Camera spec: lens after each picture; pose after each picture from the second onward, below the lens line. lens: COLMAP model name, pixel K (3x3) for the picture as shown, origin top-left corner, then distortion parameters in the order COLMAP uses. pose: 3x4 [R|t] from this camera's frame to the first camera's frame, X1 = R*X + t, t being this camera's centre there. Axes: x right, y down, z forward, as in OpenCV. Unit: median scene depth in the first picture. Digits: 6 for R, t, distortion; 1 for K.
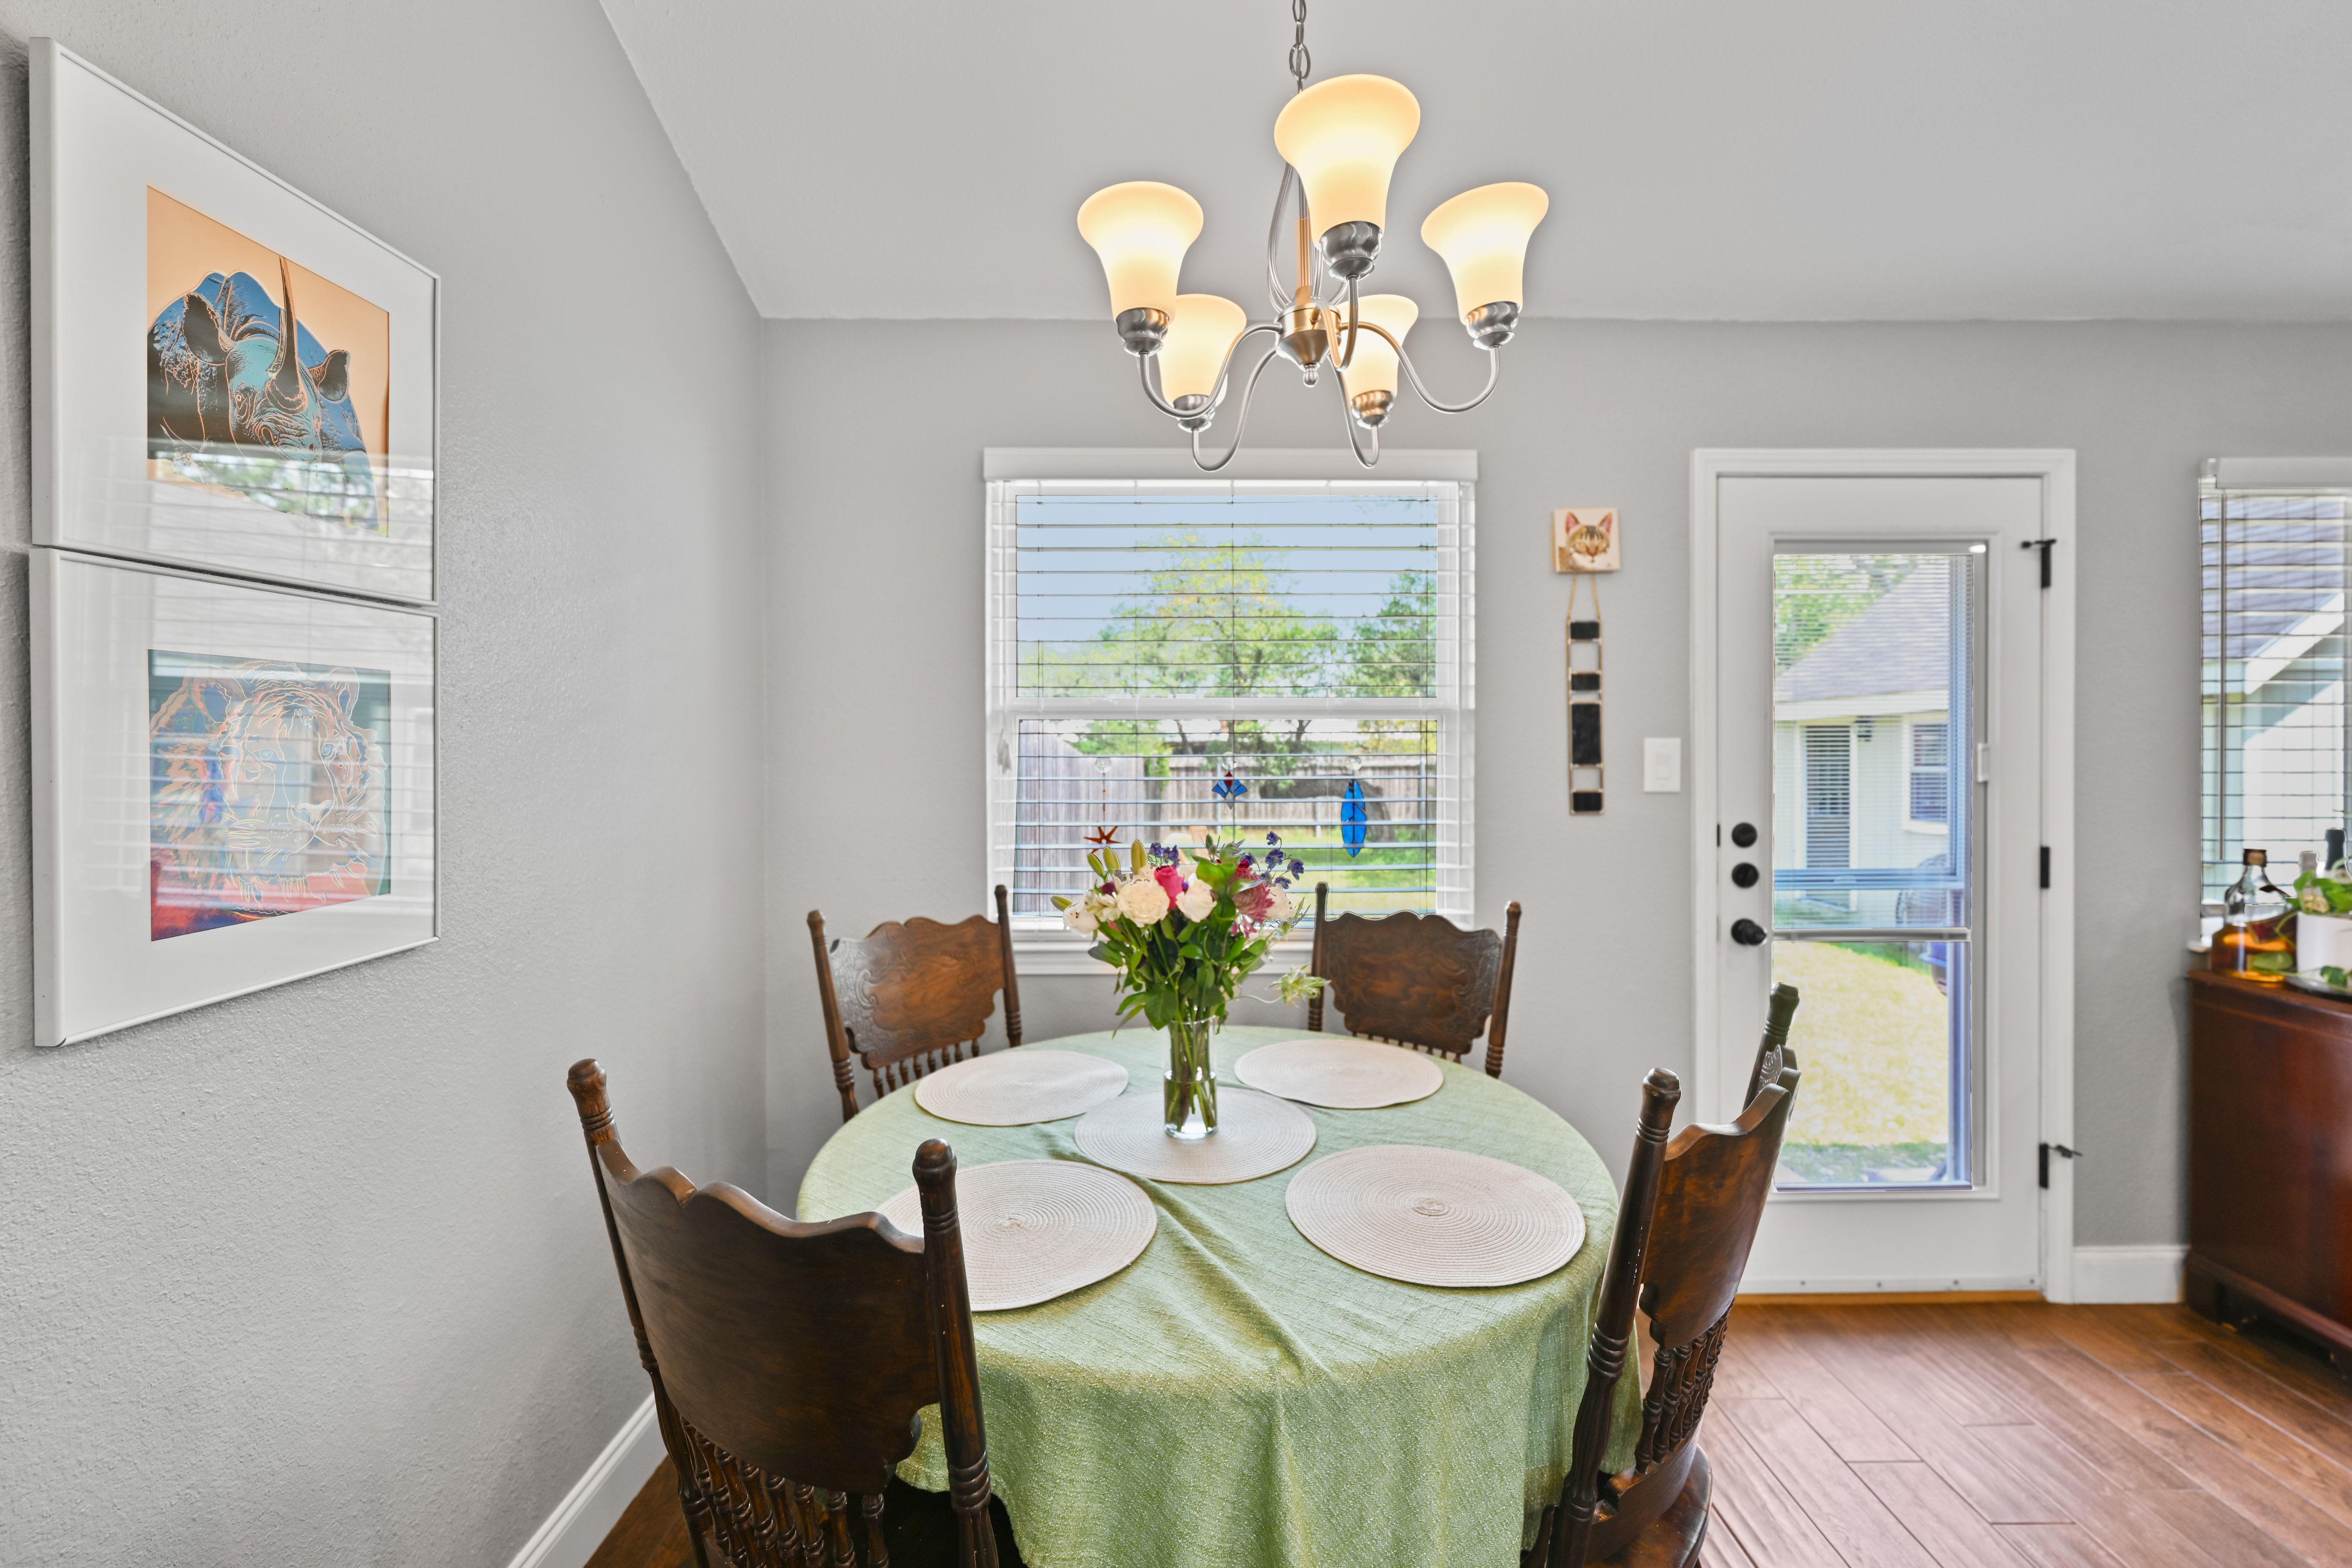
lens RADIAL K [[967.6, 0, 1185.8], [0, 967.6, 753.2], [0, 0, 1]] dist [-0.000242, 0.000039]
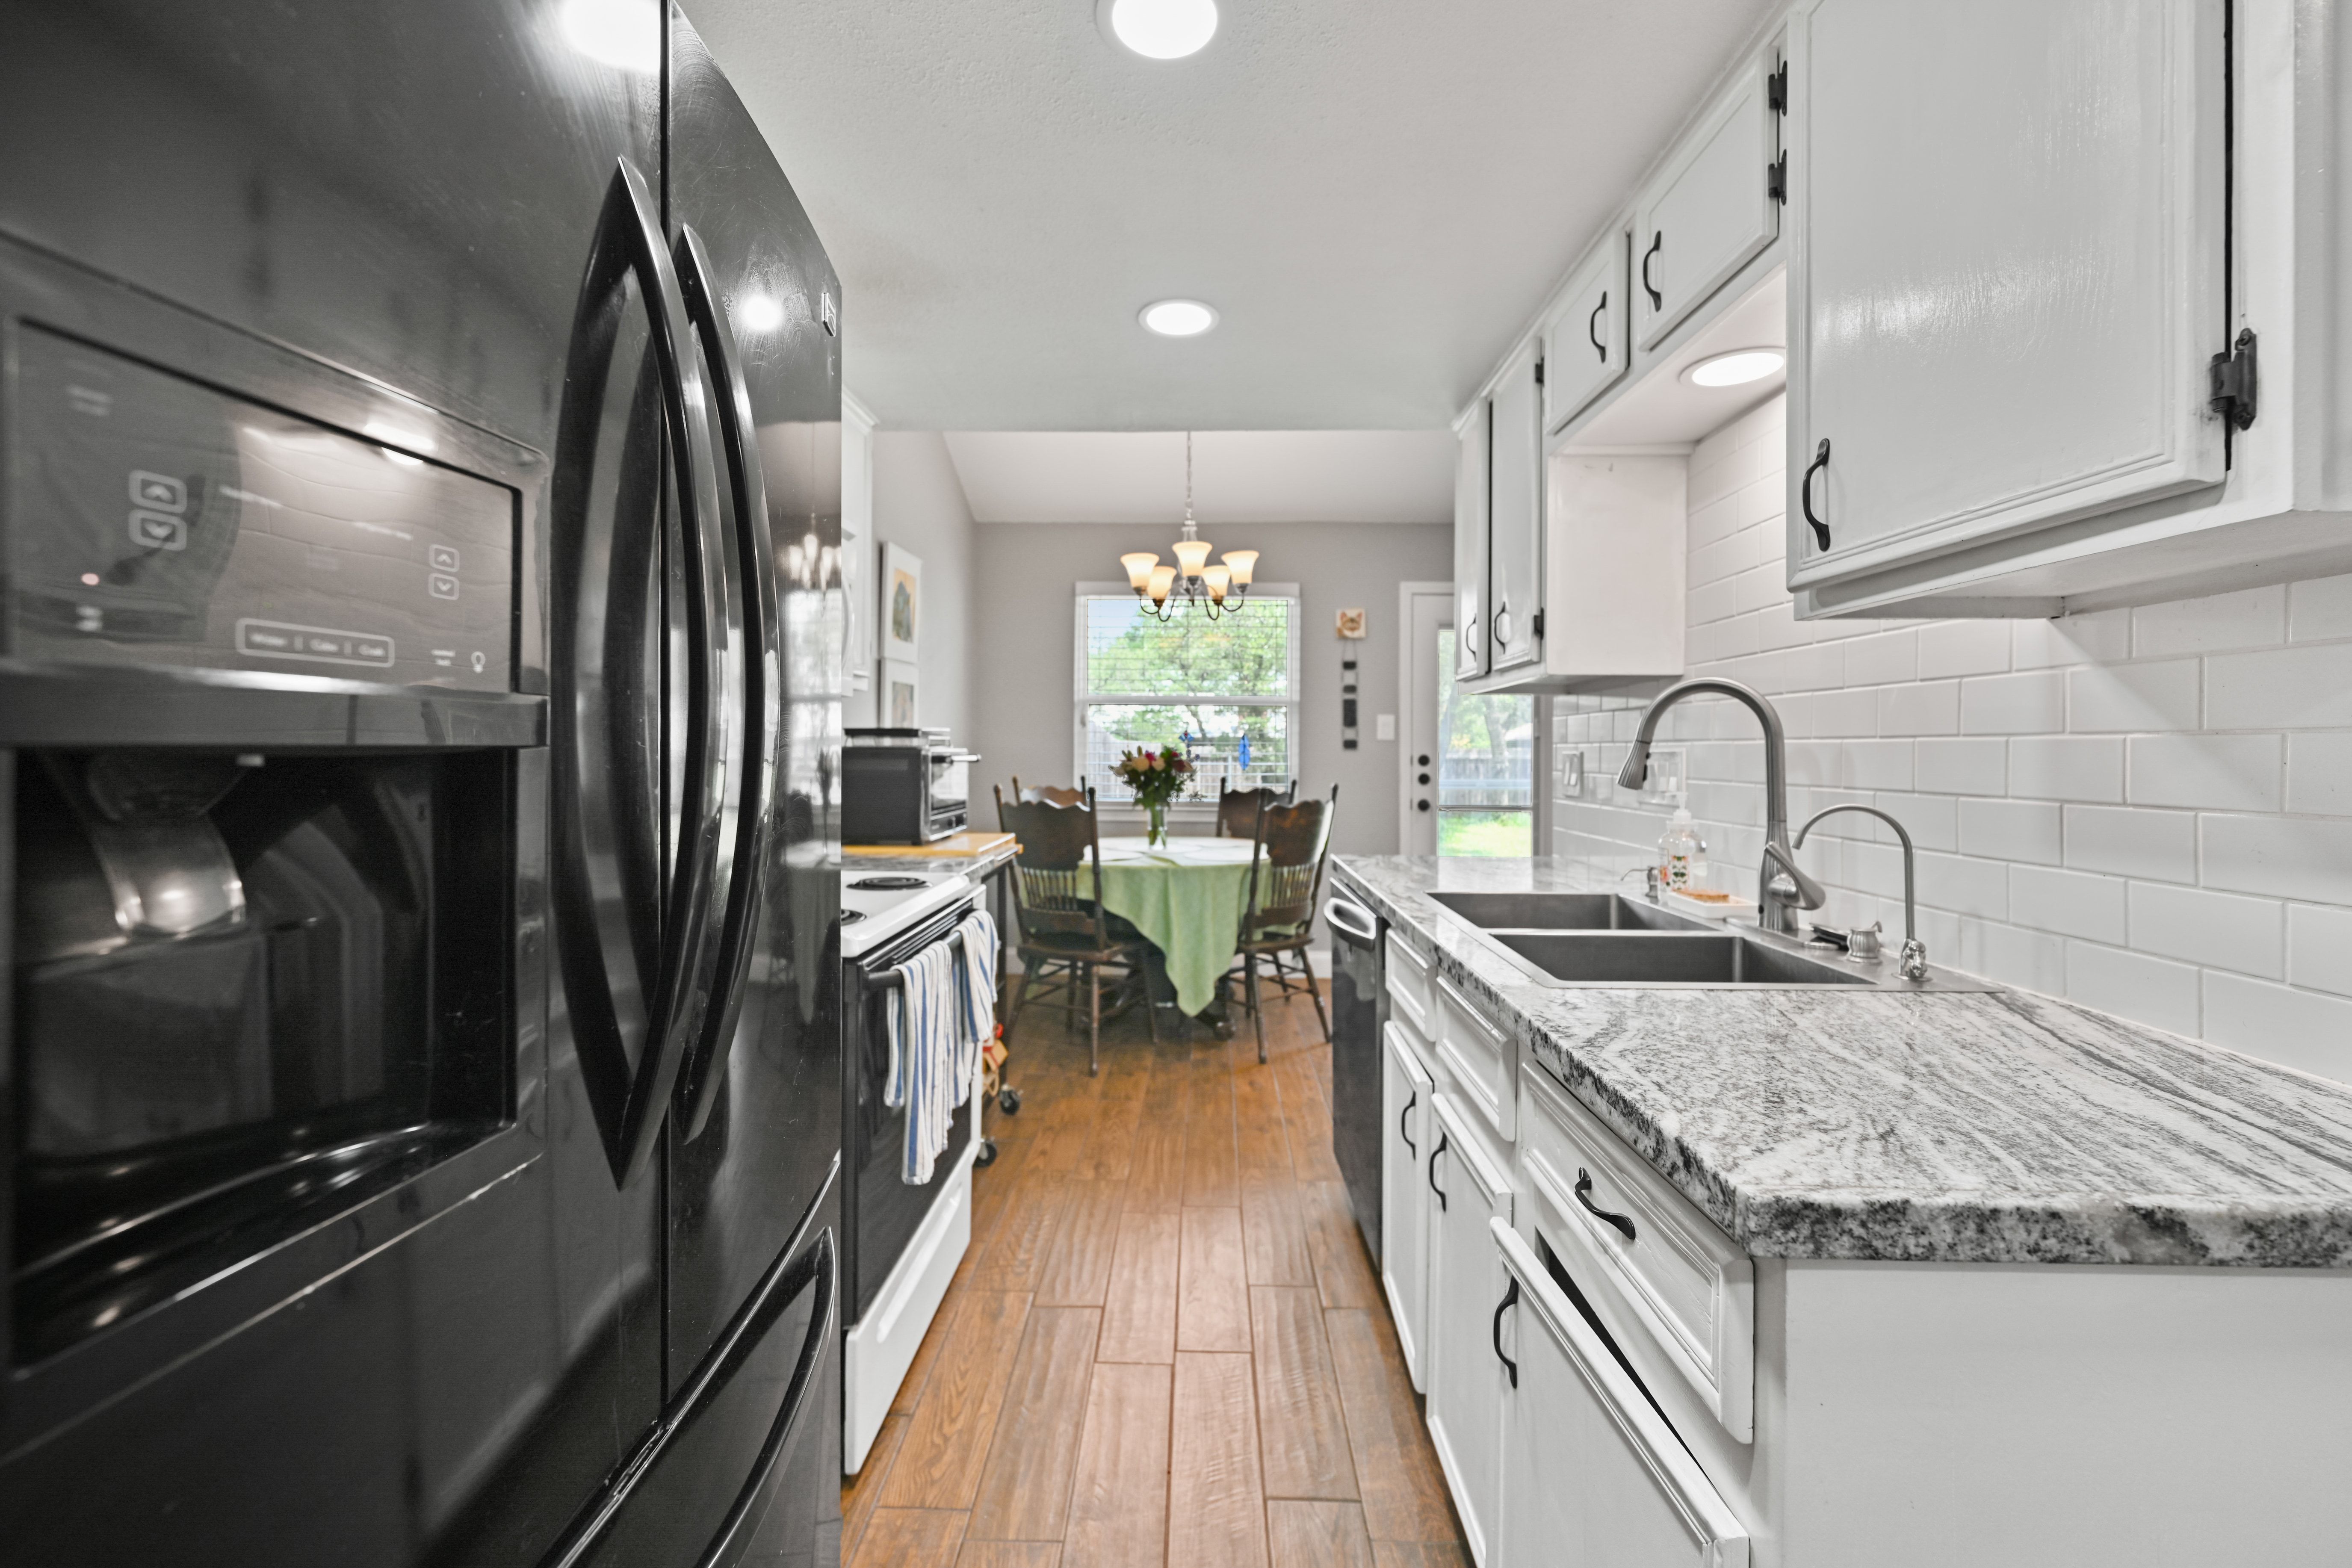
lens RADIAL K [[966.5, 0, 1174.7], [0, 966.5, 738.3], [0, 0, 1]] dist [-0.000262, 0.000302]
pose [[0.999168, 0.010130, -0.039515, 0.106982], [-0.010731, 0.999830, -0.015009, 0.074072], [0.039356, 0.015421, 0.999106, -1.180629]]
